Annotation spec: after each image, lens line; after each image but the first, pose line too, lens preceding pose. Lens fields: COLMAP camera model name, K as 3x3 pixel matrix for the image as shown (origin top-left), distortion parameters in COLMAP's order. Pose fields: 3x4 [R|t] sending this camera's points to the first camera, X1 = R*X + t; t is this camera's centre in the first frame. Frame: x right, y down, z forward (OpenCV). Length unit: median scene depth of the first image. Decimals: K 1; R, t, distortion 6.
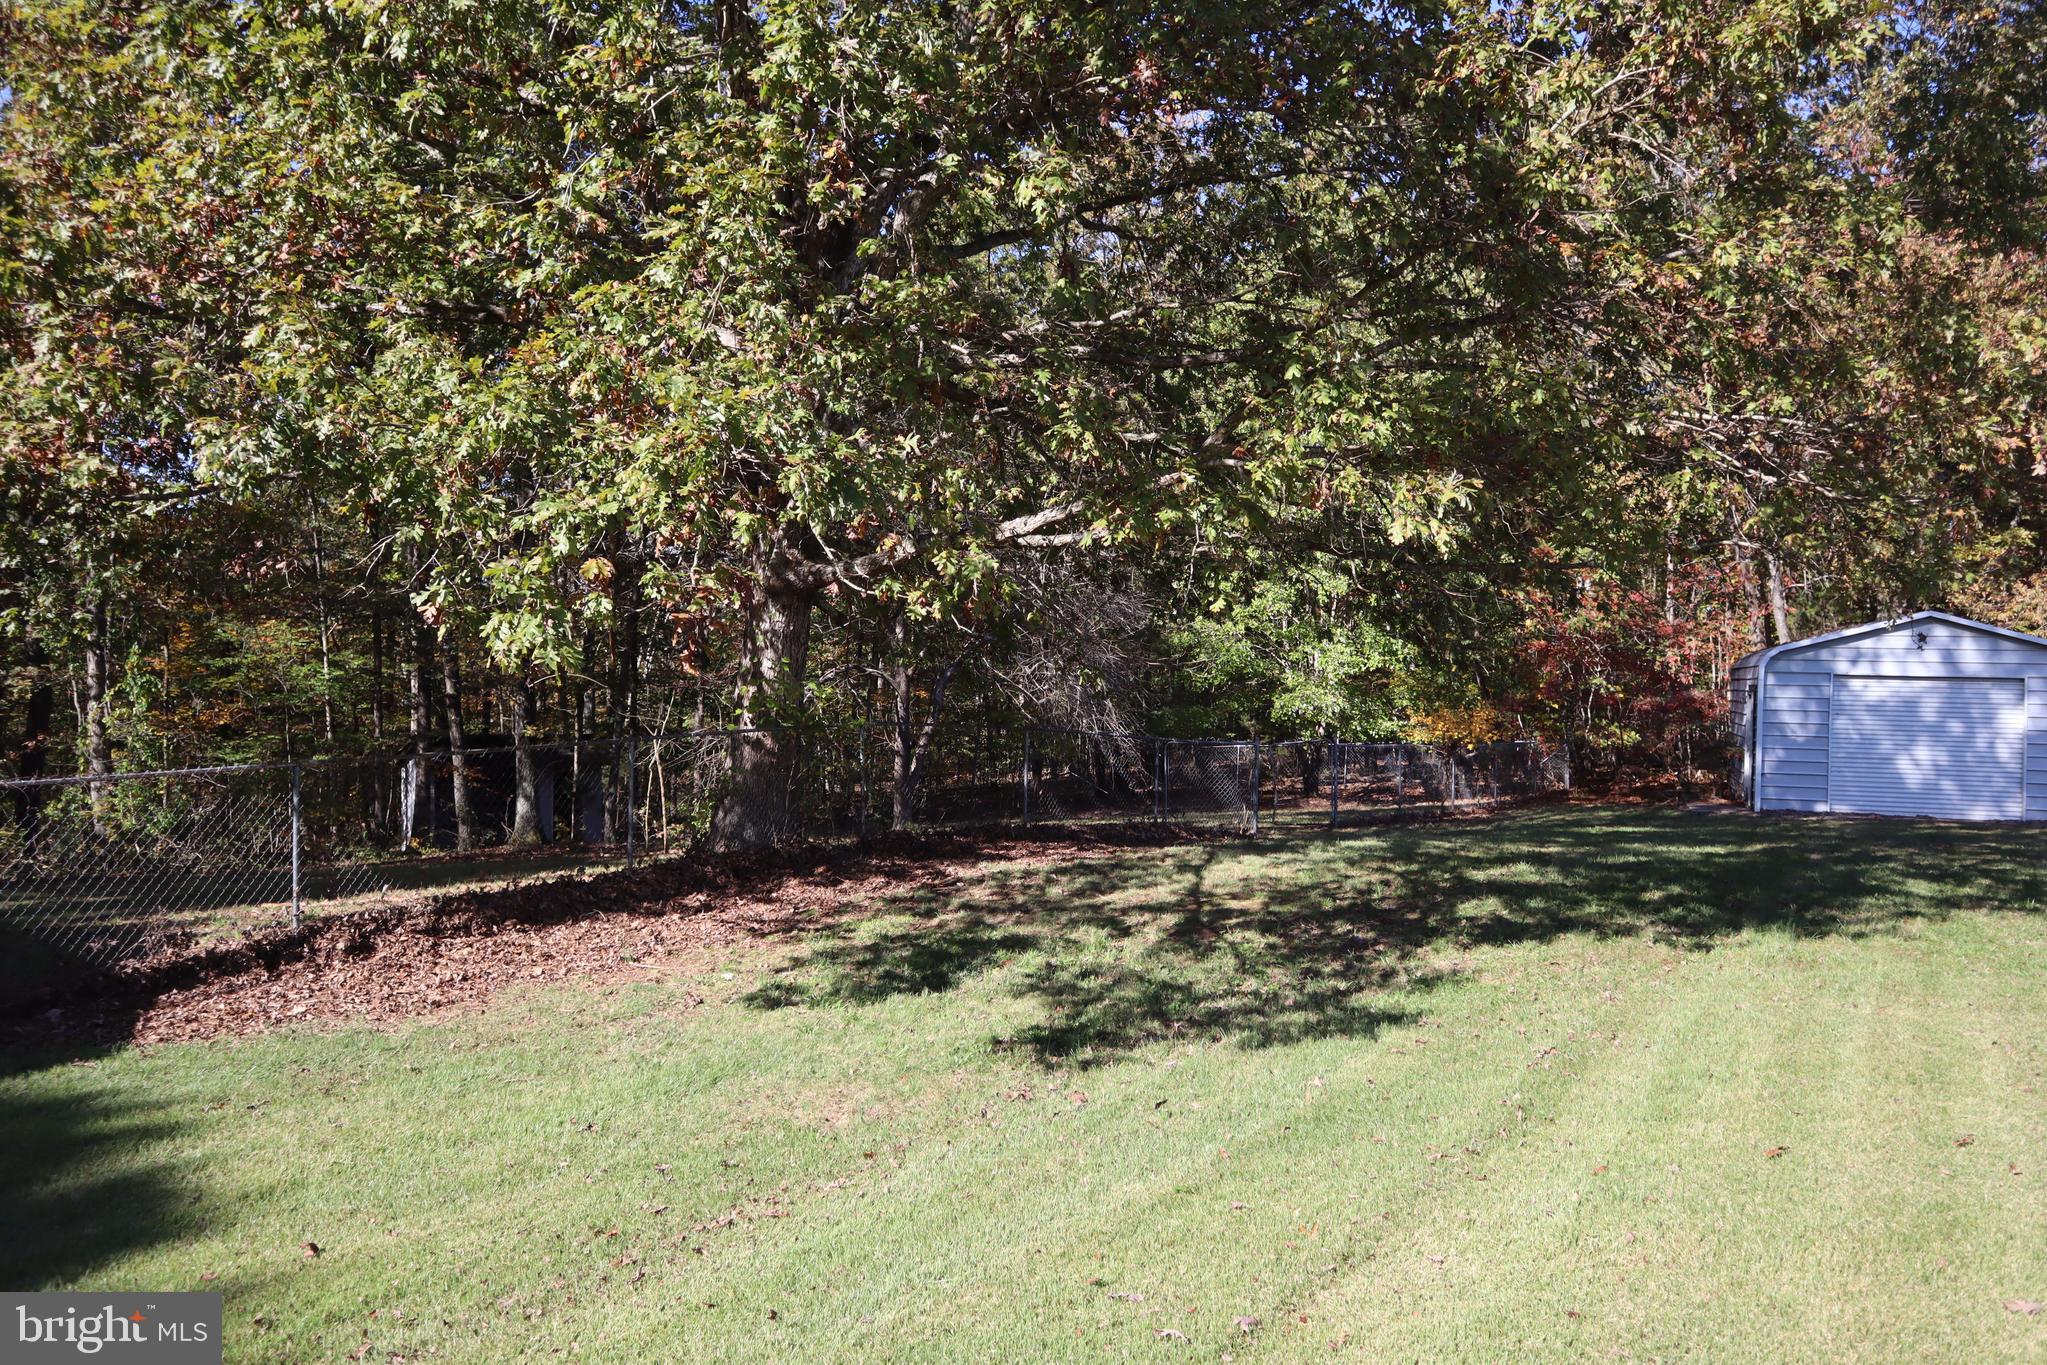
lens RADIAL K [[1541.7, 0, 1029.7], [0, 1541.7, 676.4], [0, 0, 1]] dist [-0.041109, 0.011754]
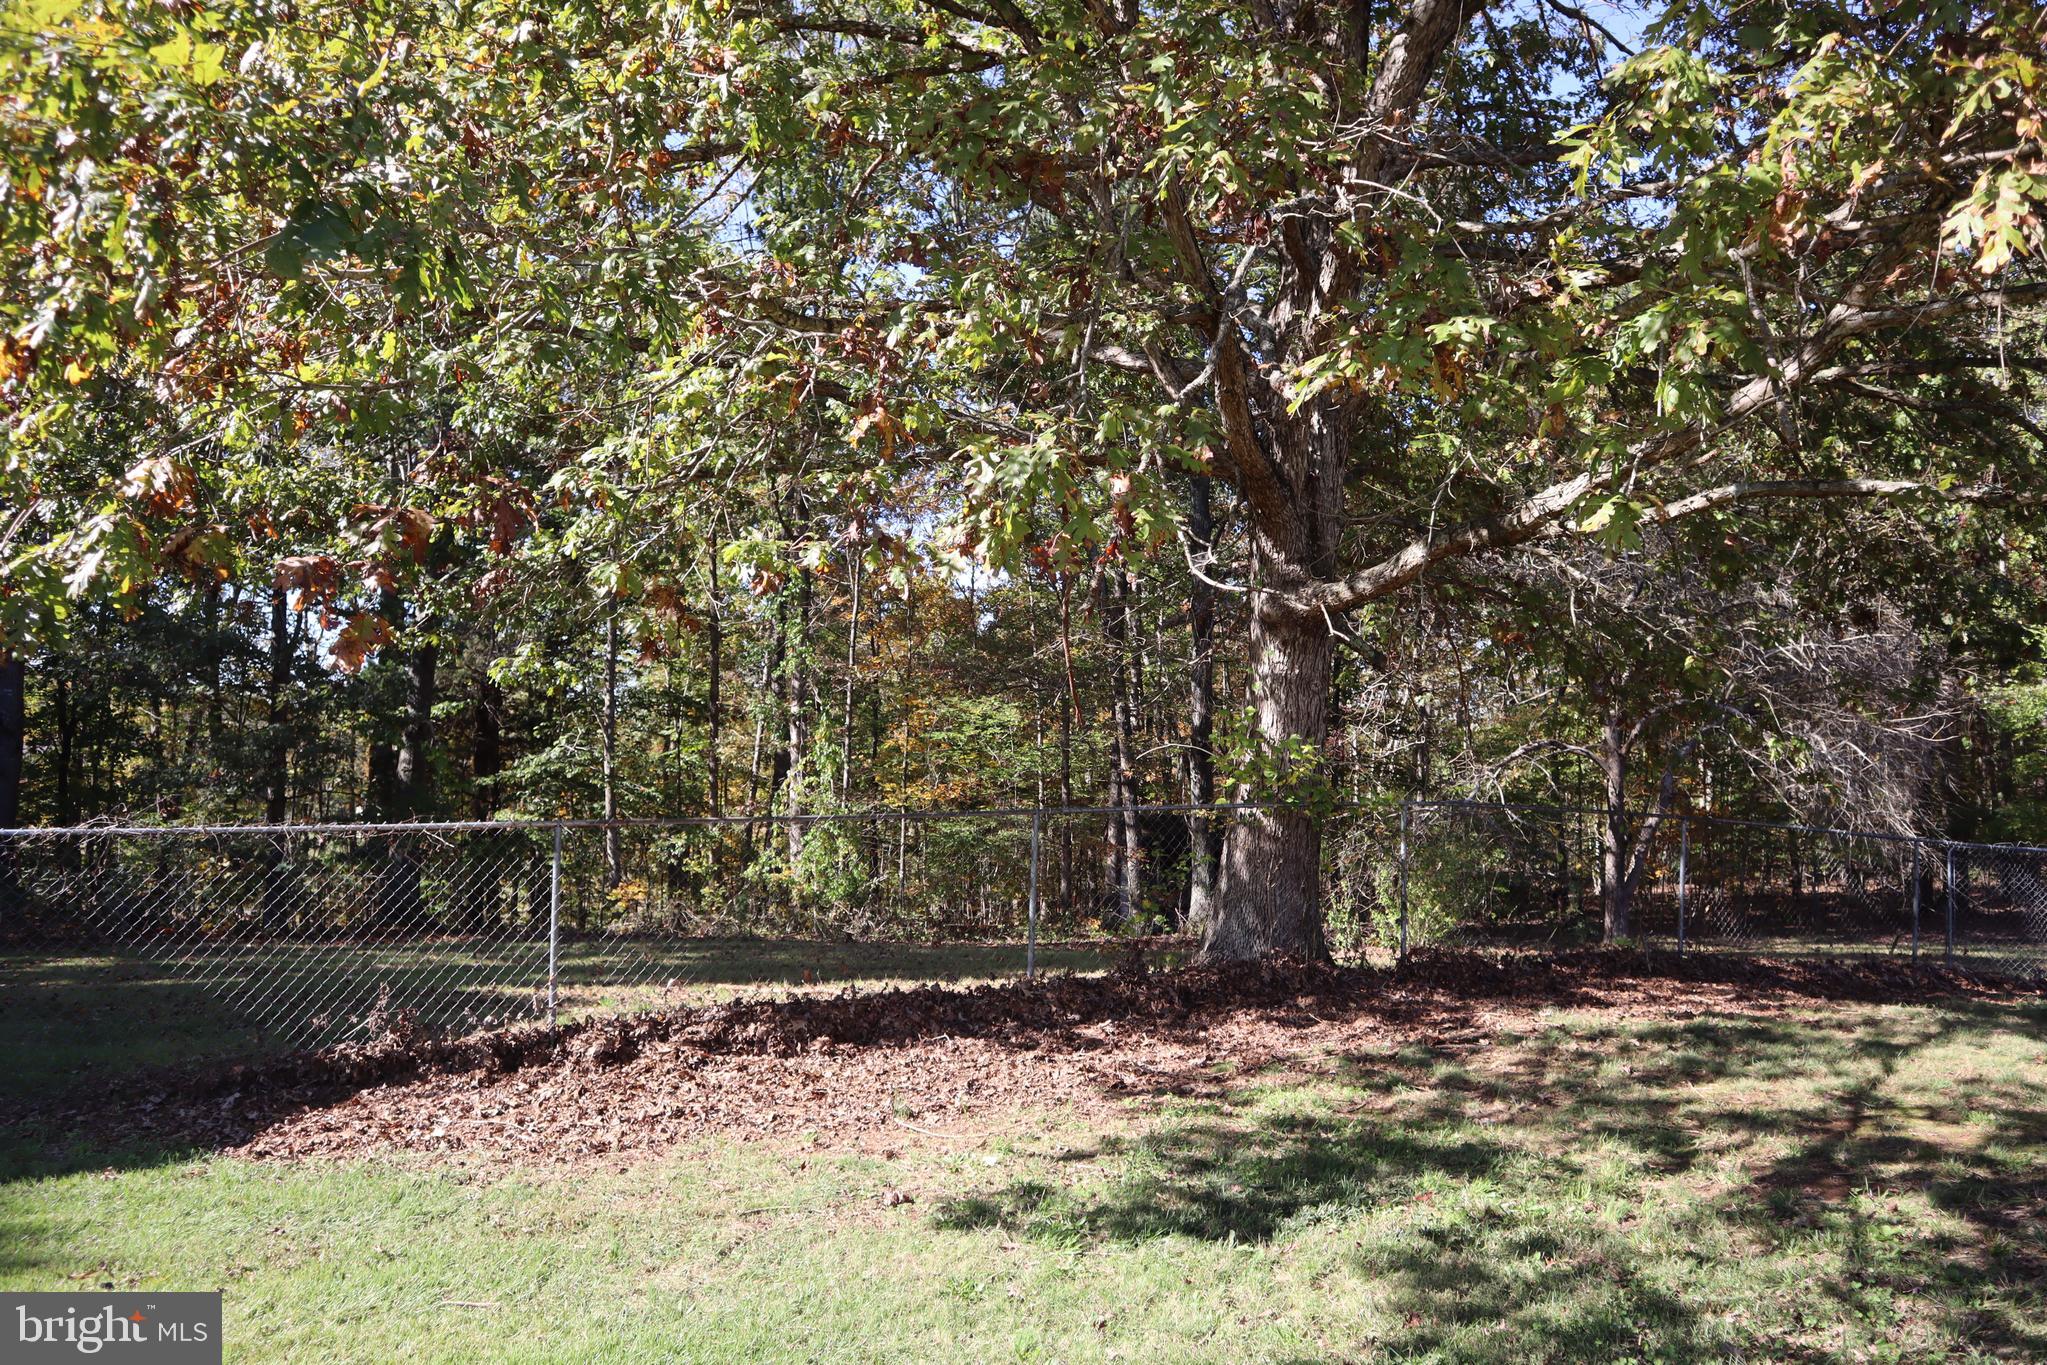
lens RADIAL K [[1541.7, 0, 1019.8], [0, 1541.7, 687.6], [0, 0, 1]] dist [-0.041109, 0.011754]
pose [[0.861455, -0.012815, -0.507673, 0.128807], [-0.013330, 0.998767, -0.047830, 0.016844], [0.507660, 0.047971, 0.860221, 0.338242]]
